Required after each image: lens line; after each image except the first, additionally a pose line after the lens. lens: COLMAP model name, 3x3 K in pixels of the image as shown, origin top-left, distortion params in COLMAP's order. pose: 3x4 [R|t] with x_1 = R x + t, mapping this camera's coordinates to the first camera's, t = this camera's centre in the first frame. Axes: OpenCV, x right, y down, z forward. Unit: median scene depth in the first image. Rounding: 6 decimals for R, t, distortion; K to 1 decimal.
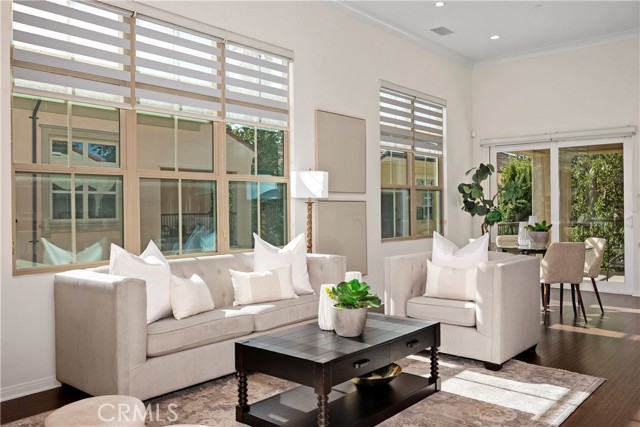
lens RADIAL K [[521.4, 0, 321.1], [0, 521.4, 211.2], [0, 0, 1]] dist [-0.013602, 0.010024]
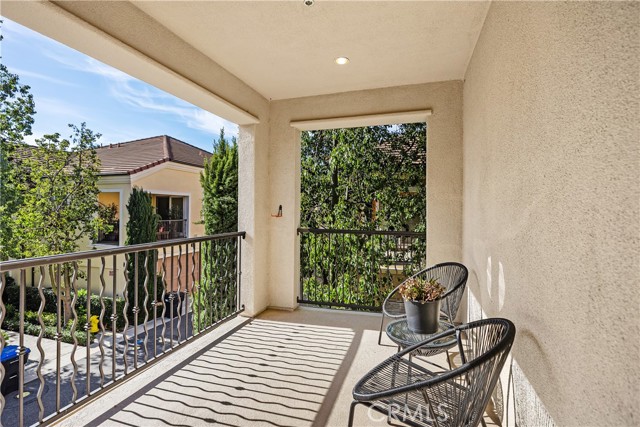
lens RADIAL K [[303.0, 0, 321.2], [0, 303.0, 210.6], [0, 0, 1]] dist [-0.001572, -0.000290]
pose [[0.913277, 0.010137, 0.407212, 0.698375], [-0.008968, 0.999948, -0.004779, -0.010155], [-0.407239, 0.000712, 0.913321, 1.286423]]
